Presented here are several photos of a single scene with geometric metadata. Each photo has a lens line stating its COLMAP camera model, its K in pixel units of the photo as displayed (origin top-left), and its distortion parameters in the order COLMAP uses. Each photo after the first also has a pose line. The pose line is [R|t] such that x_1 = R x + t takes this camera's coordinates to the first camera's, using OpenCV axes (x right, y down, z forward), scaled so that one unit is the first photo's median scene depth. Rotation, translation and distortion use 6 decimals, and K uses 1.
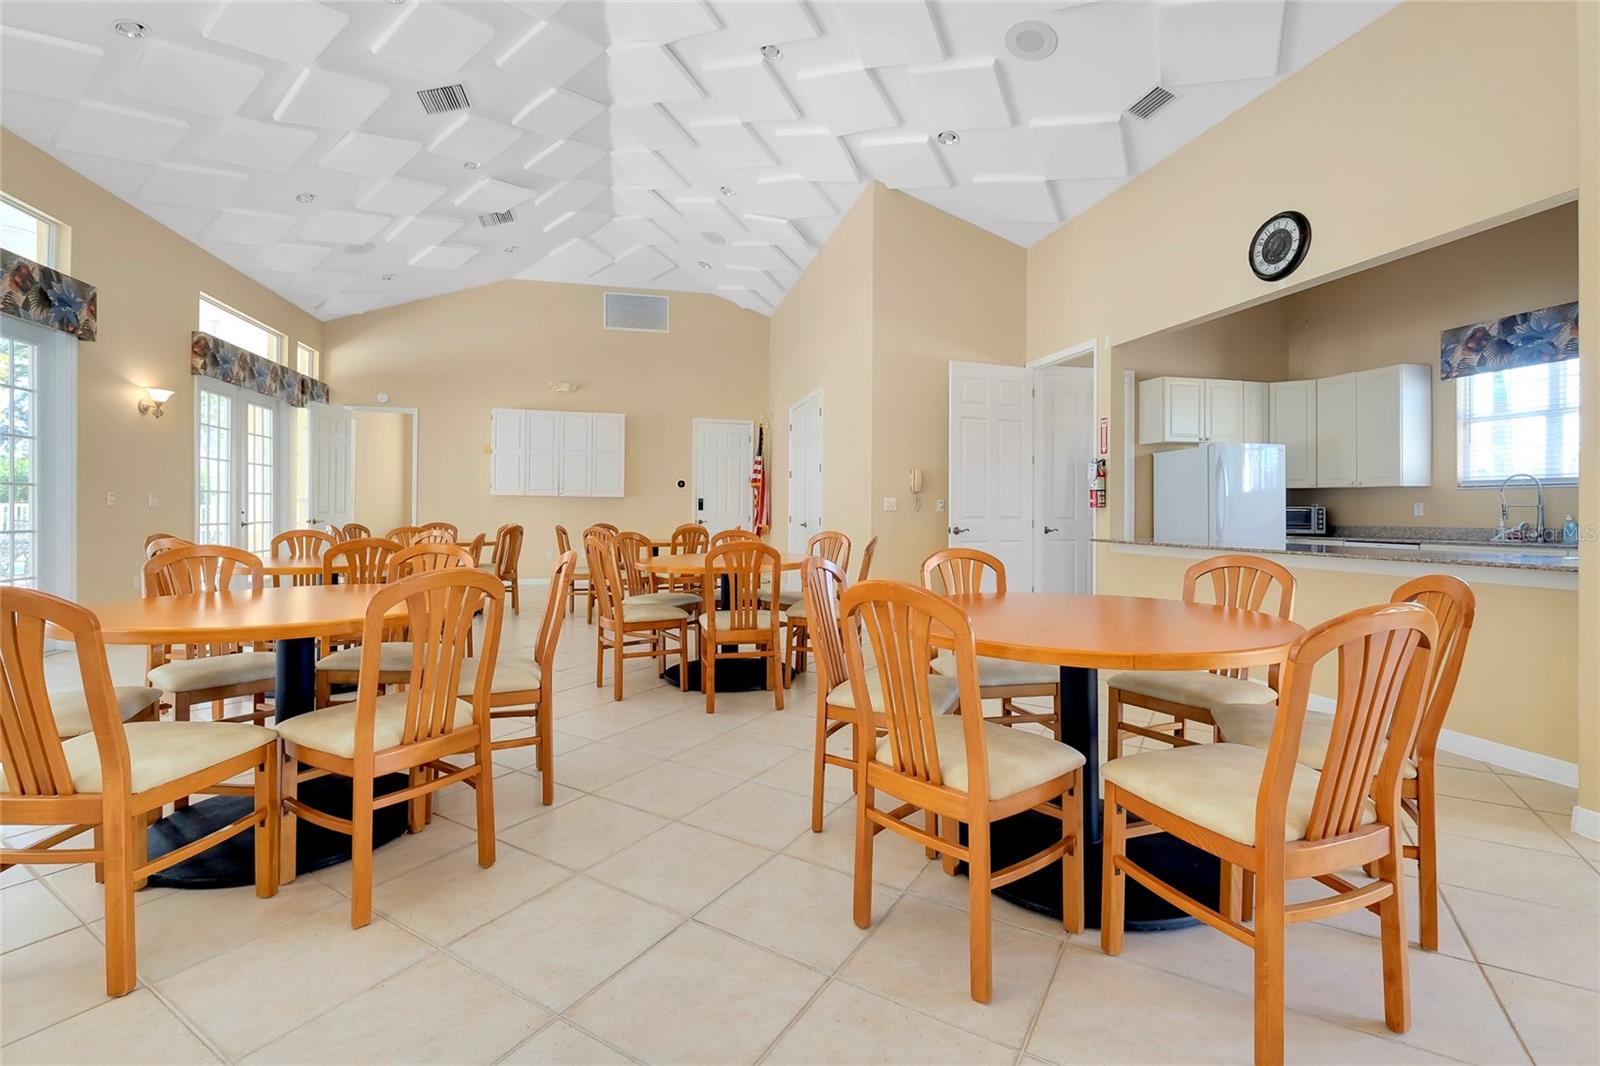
lens RADIAL K [[706.3, 0, 796.4], [0, 706.3, 503.7], [0, 0, 1]] dist [0.000998, -0.000317]
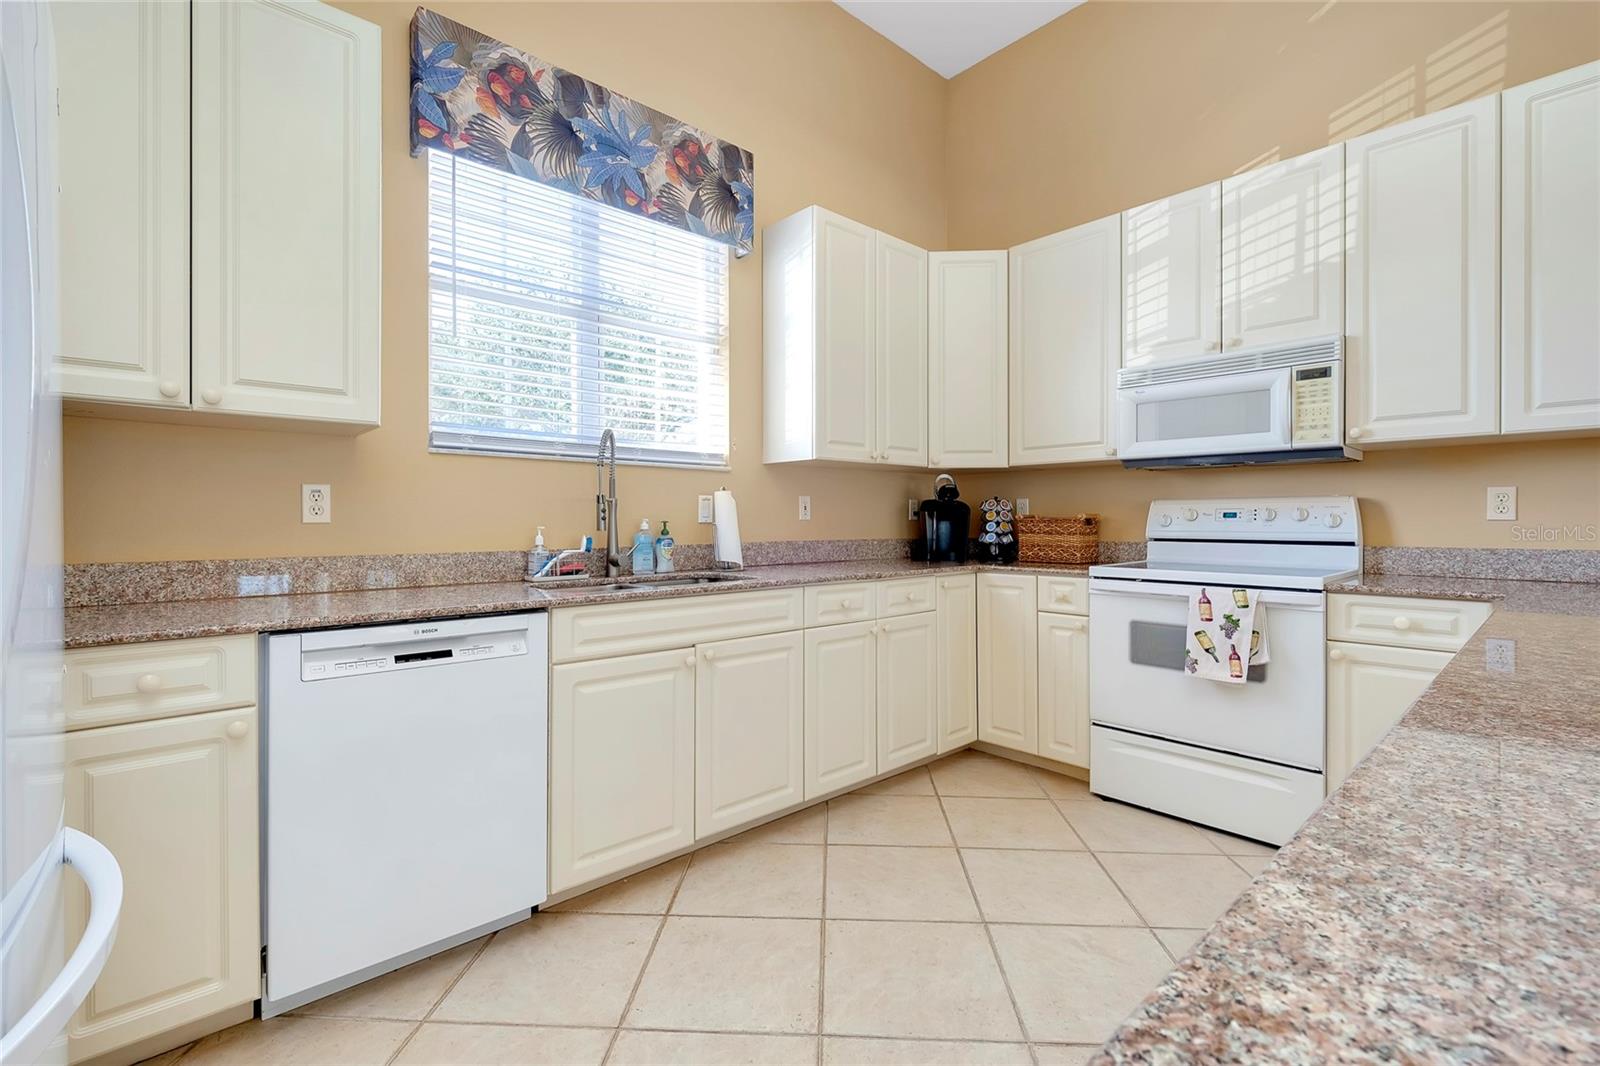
lens RADIAL K [[706.3, 0, 797.4], [0, 706.3, 517.3], [0, 0, 1]] dist [0.000998, -0.000317]
pose [[-0.475445, -0.000950, 0.879745, 0.517454], [-0.012005, 0.999913, -0.005408, 0.013645], [-0.879663, -0.013133, -0.475416, 1.016528]]
